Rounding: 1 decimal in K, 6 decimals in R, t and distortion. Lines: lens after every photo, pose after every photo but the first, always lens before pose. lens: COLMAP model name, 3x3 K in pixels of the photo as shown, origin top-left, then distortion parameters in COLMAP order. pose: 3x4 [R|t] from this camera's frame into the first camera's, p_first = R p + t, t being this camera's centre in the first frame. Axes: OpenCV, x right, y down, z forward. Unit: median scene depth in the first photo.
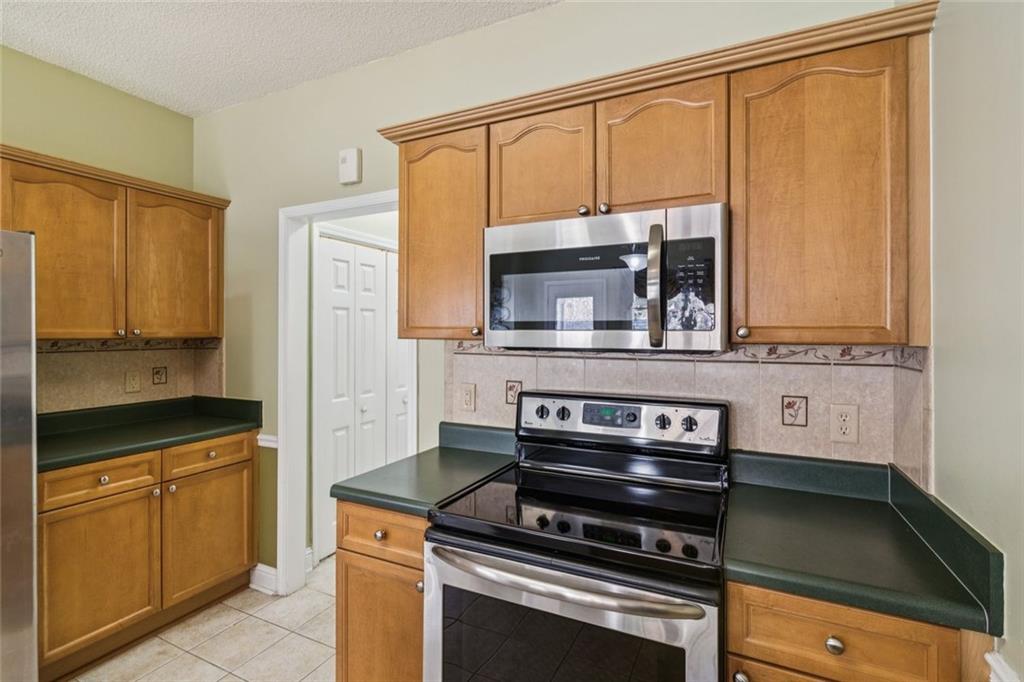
lens RADIAL K [[462.5, 0, 514.7], [0, 462.5, 332.0], [0, 0, 1]] dist [-0.000323, -0.000249]
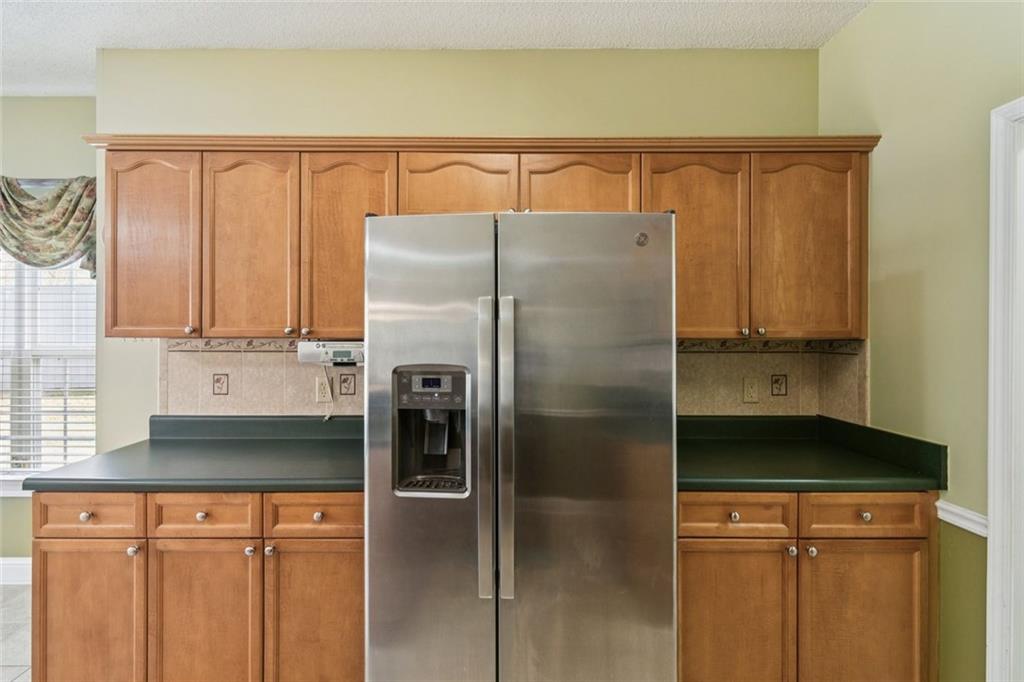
lens RADIAL K [[462.5, 0, 514.7], [0, 462.5, 332.0], [0, 0, 1]] dist [-0.000323, -0.000249]
pose [[0.459132, 0.000755, -0.888368, -0.299152], [-0.000608, 1.000000, 0.000536, 0.001766], [0.888368, 0.000294, 0.459132, 0.251215]]
